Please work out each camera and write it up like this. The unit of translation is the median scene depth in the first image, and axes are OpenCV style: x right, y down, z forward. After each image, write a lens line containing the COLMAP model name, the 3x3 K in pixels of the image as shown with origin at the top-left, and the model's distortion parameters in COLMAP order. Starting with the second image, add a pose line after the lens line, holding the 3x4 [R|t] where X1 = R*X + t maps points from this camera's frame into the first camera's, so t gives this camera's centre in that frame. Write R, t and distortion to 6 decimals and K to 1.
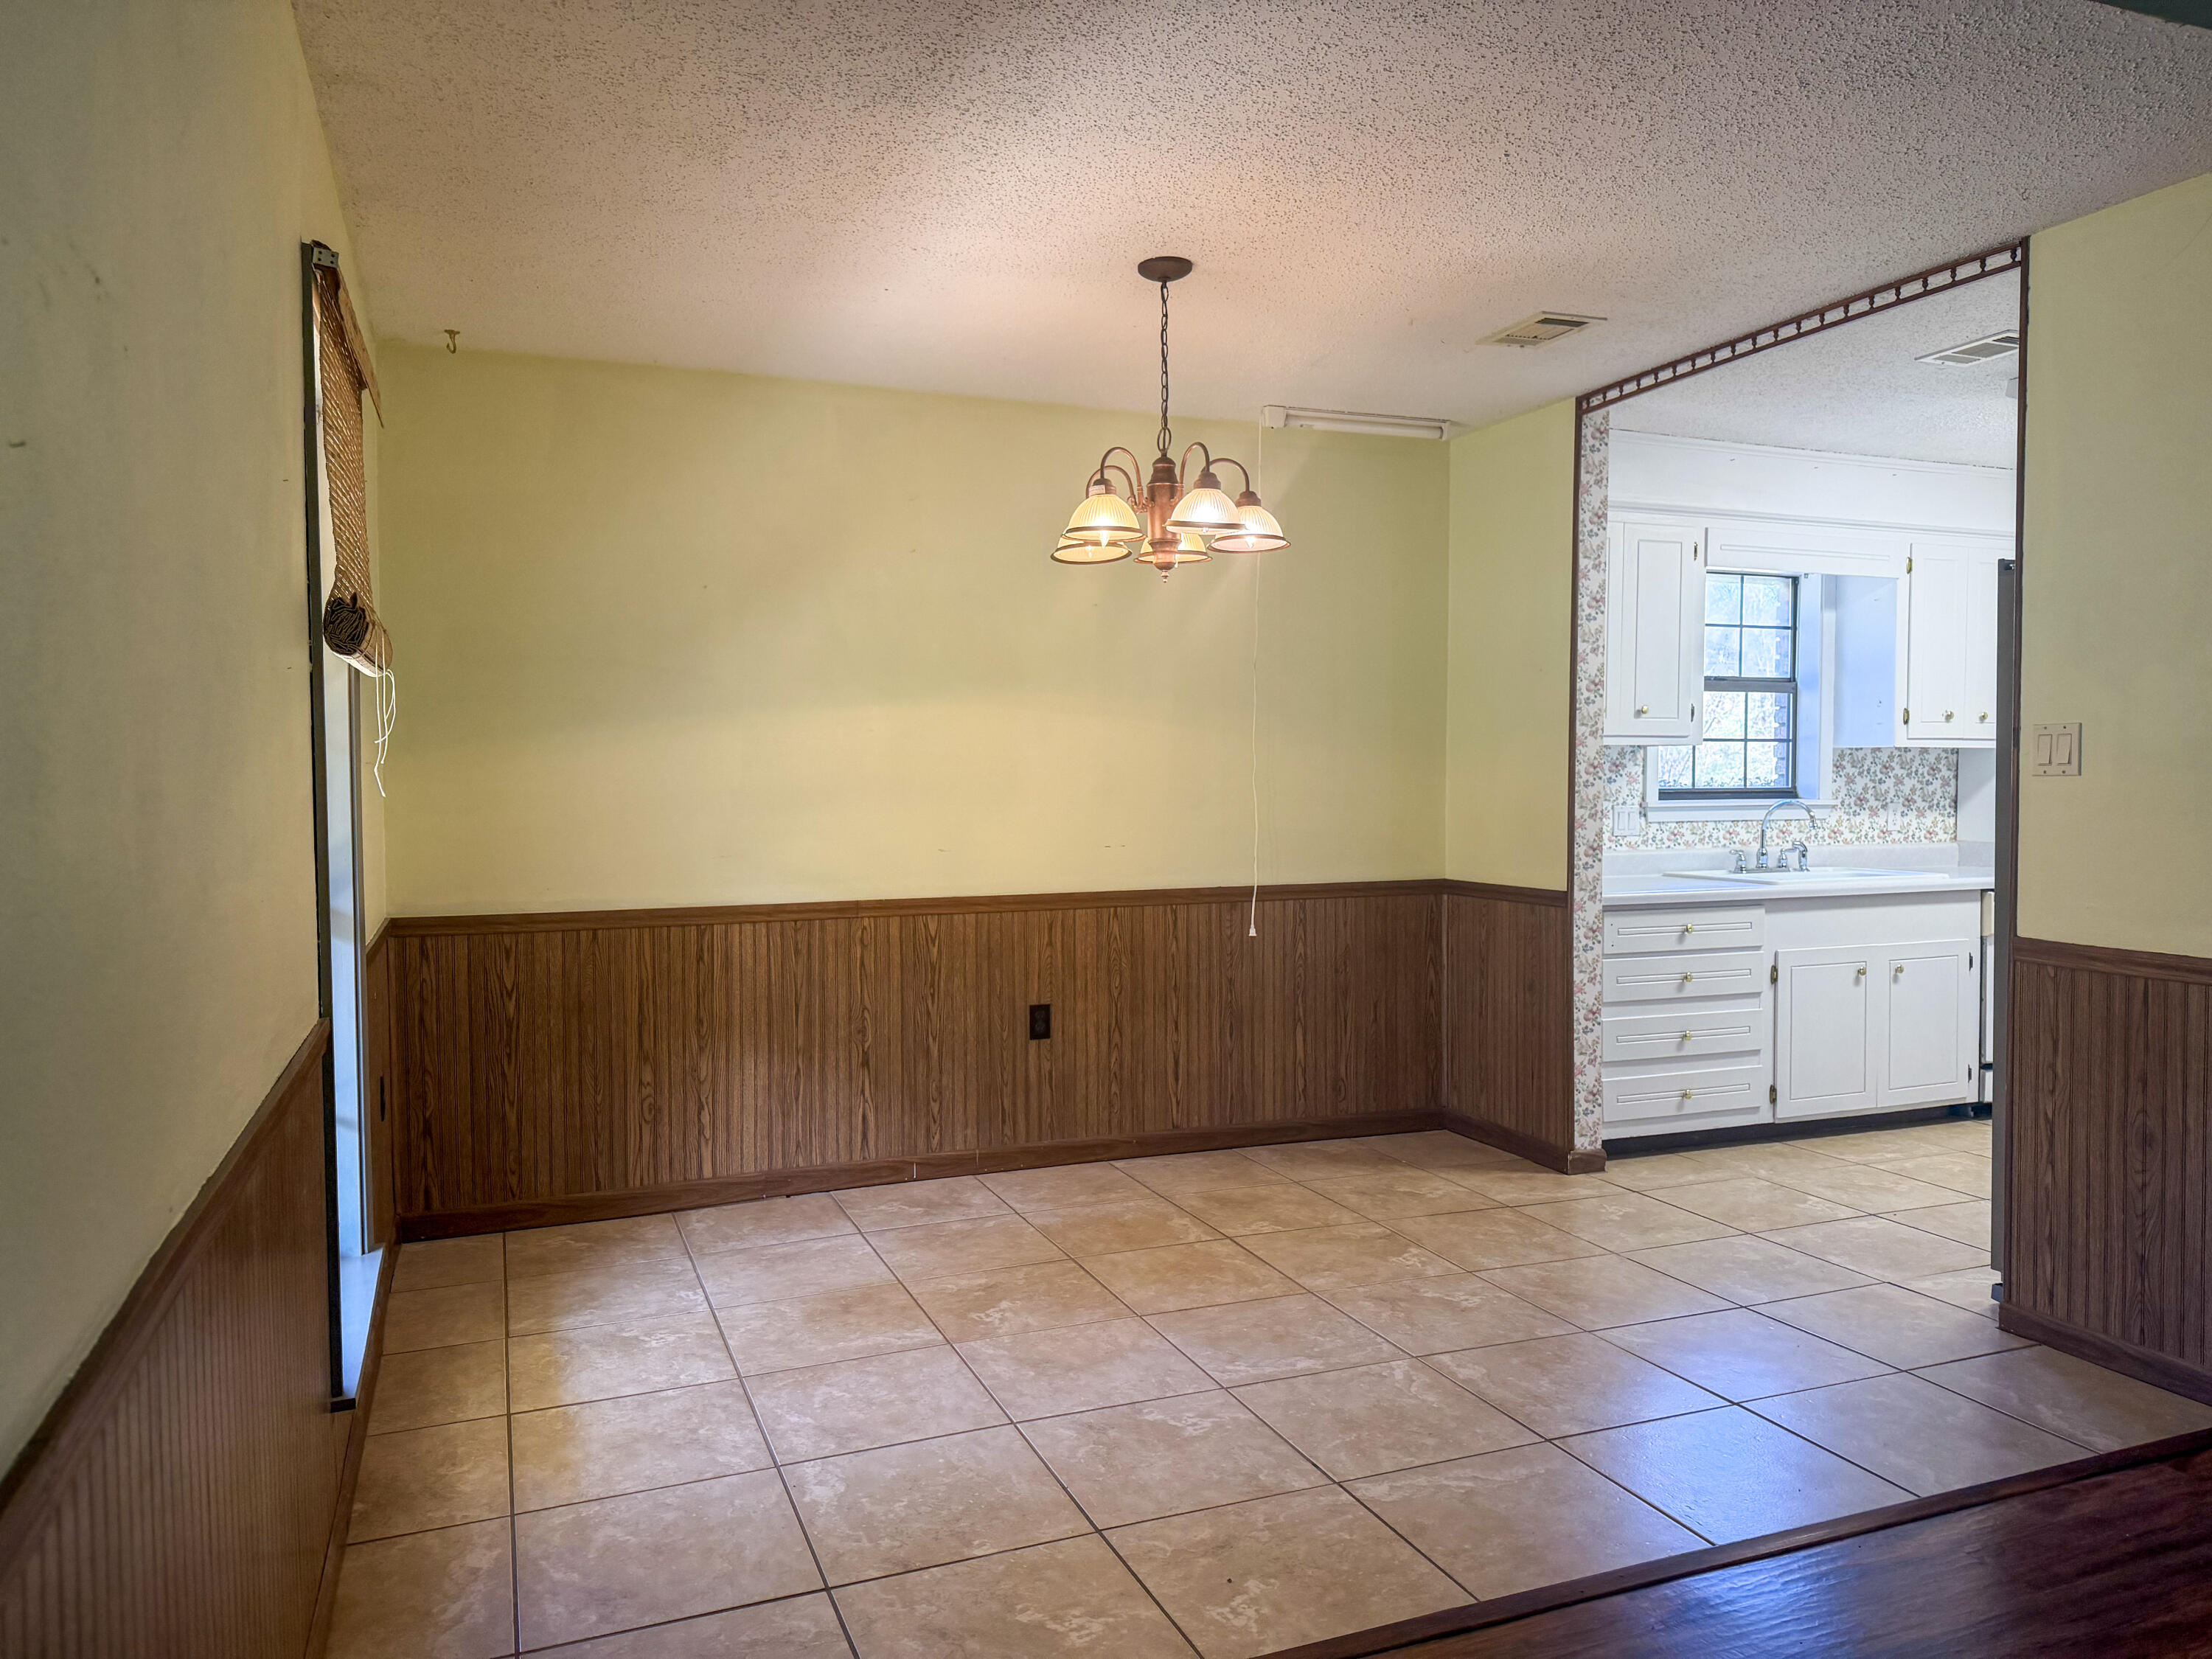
lens RADIAL K [[1586.1, 0, 1066.9], [0, 1586.1, 833.9], [0, 0, 1]] dist [-0.005323, -0.001625]
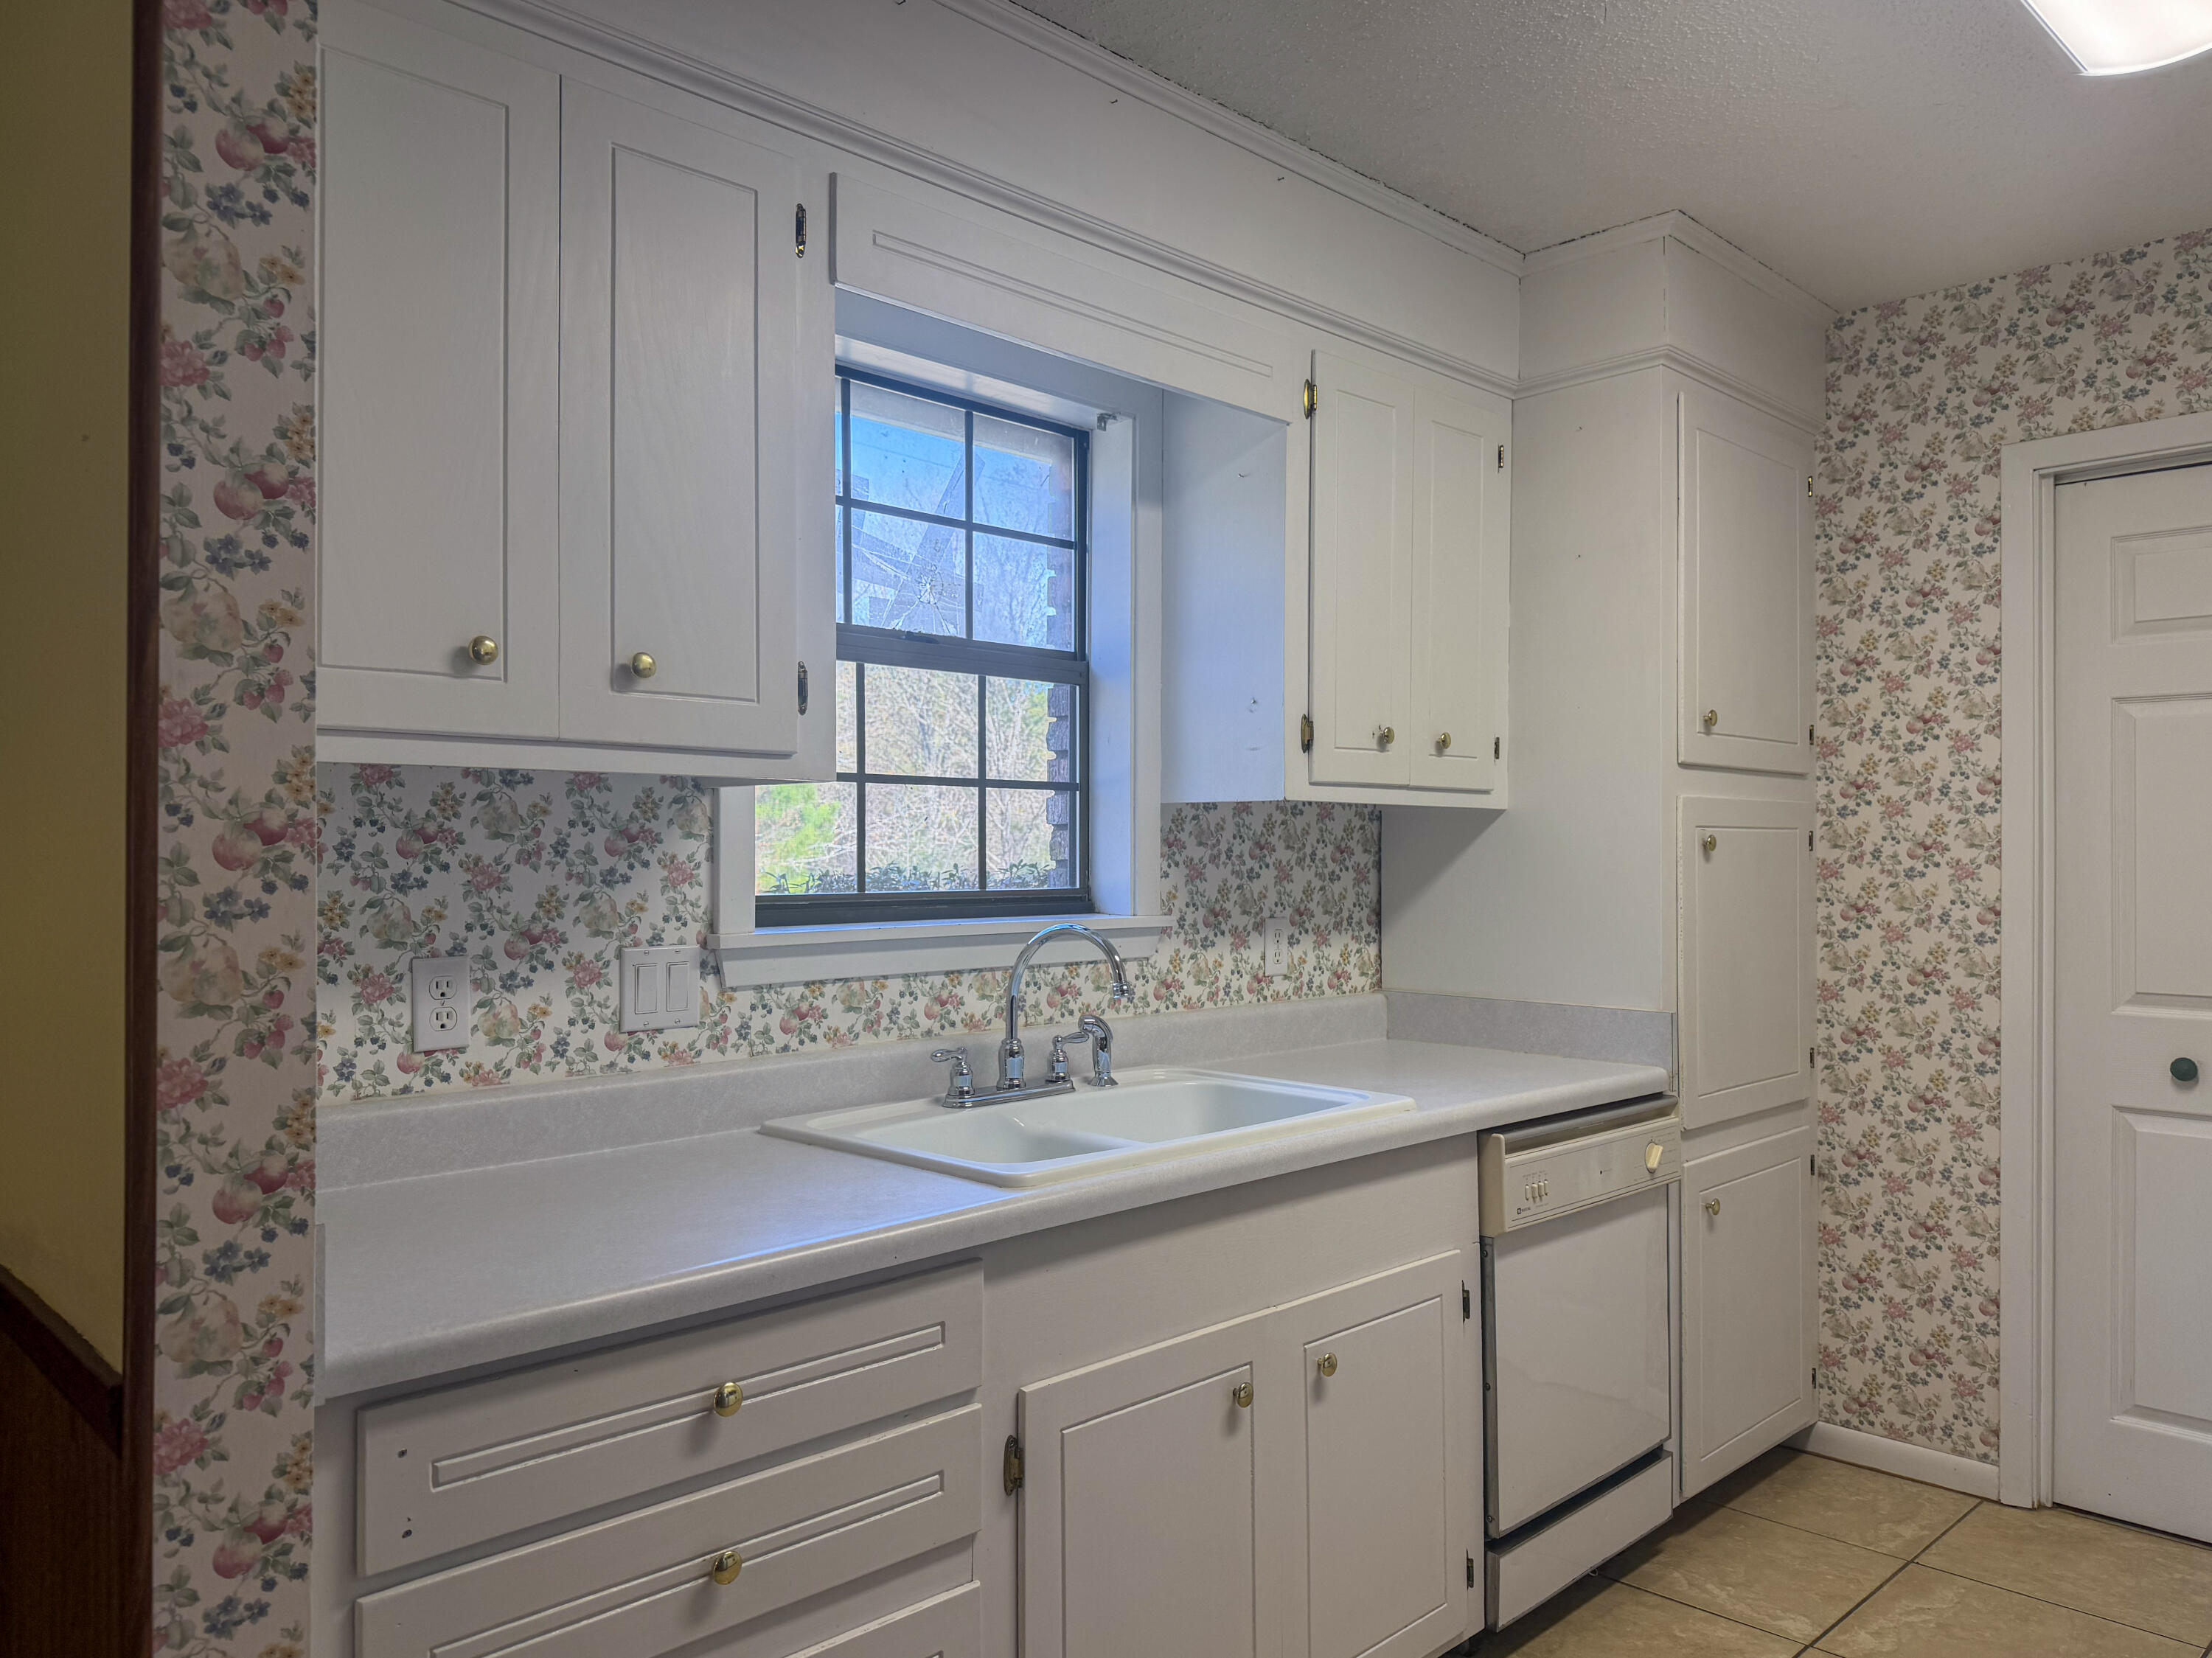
lens RADIAL K [[1586.0, 0, 1104.8], [0, 1586.0, 830.0], [0, 0, 1]] dist [-0.005323, -0.001625]
pose [[0.913590, 0.007324, 0.406570, 0.285873], [0.013960, 0.998683, -0.049360, -0.024265], [-0.406396, 0.050771, 0.912285, 0.595729]]
